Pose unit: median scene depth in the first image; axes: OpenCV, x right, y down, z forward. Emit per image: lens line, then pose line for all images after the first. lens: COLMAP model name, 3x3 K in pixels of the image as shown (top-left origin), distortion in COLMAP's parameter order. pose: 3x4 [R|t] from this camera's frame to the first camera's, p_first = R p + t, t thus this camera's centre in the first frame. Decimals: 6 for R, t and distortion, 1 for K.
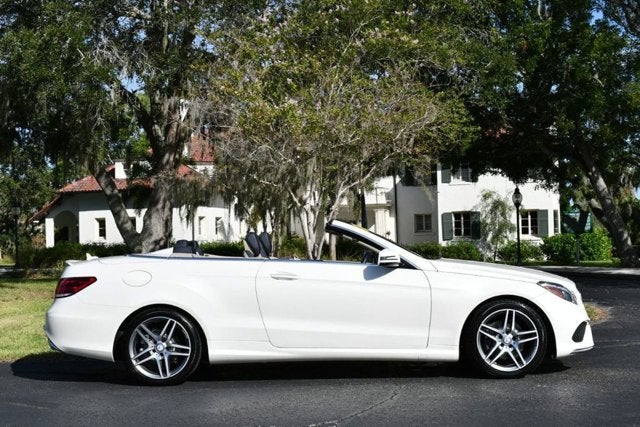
lens RADIAL K [[1019.1, 0, 320.0], [0, 1019.1, 213.5], [0, 0, 1]] dist [-0.016919, -0.069873]
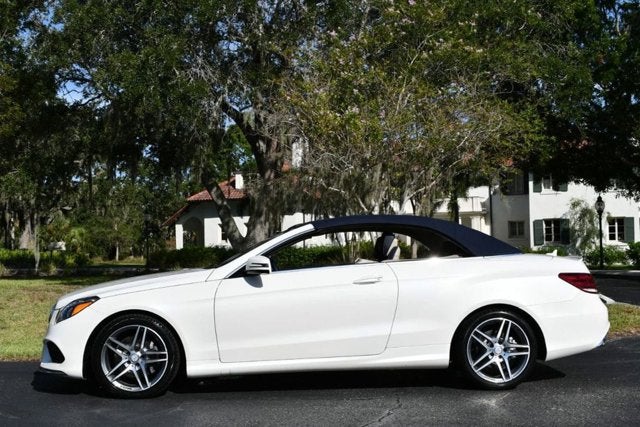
lens RADIAL K [[881.9, 0, 320.0], [0, 881.9, 213.5], [0, 0, 1]] dist [-0.040555, -0.067665]
pose [[0.990298, 0.001084, -0.138956, 0.039492], [-0.002291, 0.999961, -0.008527, 0.001622], [0.138942, 0.008762, 0.990262, 0.068842]]
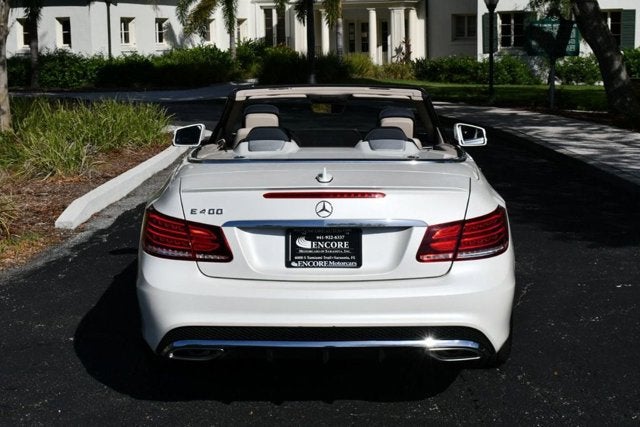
lens RADIAL K [[1062.5, 0, 320.0], [0, 1062.5, 213.5], [0, 0, 1]] dist [0.004037, -0.150275]
pose [[0.963524, 0.053203, -0.262279, 0.330771], [0.000043, 0.980009, 0.198952, -0.016933], [0.267621, -0.191706, 0.944261, 0.408243]]
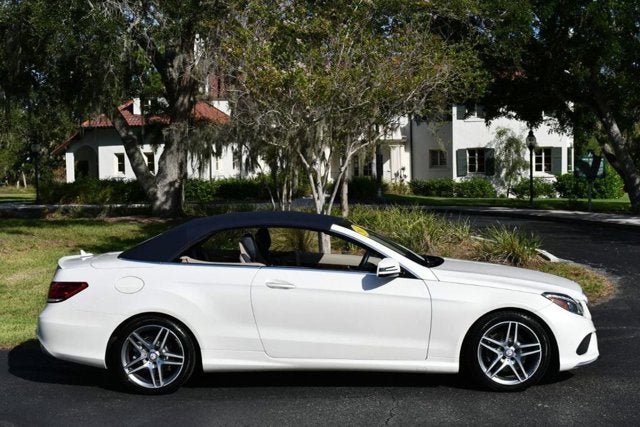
lens RADIAL K [[989.6, 0, 320.0], [0, 989.6, 213.5], [0, 0, 1]] dist [-0.035715, -0.004002]
pose [[0.999754, 0.009118, -0.020195, 0.007499], [-0.007367, 0.996344, 0.085118, -0.030567], [0.020898, -0.084949, 0.996166, 0.024281]]
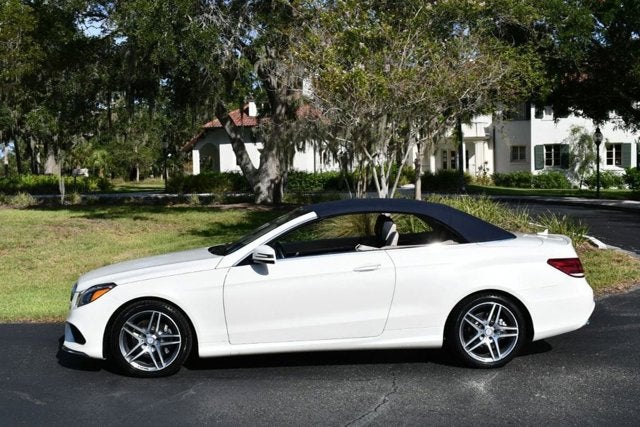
lens RADIAL K [[841.8, 0, 320.0], [0, 841.8, 213.5], [0, 0, 1]] dist [-0.053456, -0.042549]
pose [[0.988218, 0.015486, -0.152270, 0.043074], [-0.000309, 0.995068, 0.099194, -0.027217], [0.153055, -0.097978, 0.983349, 0.068004]]
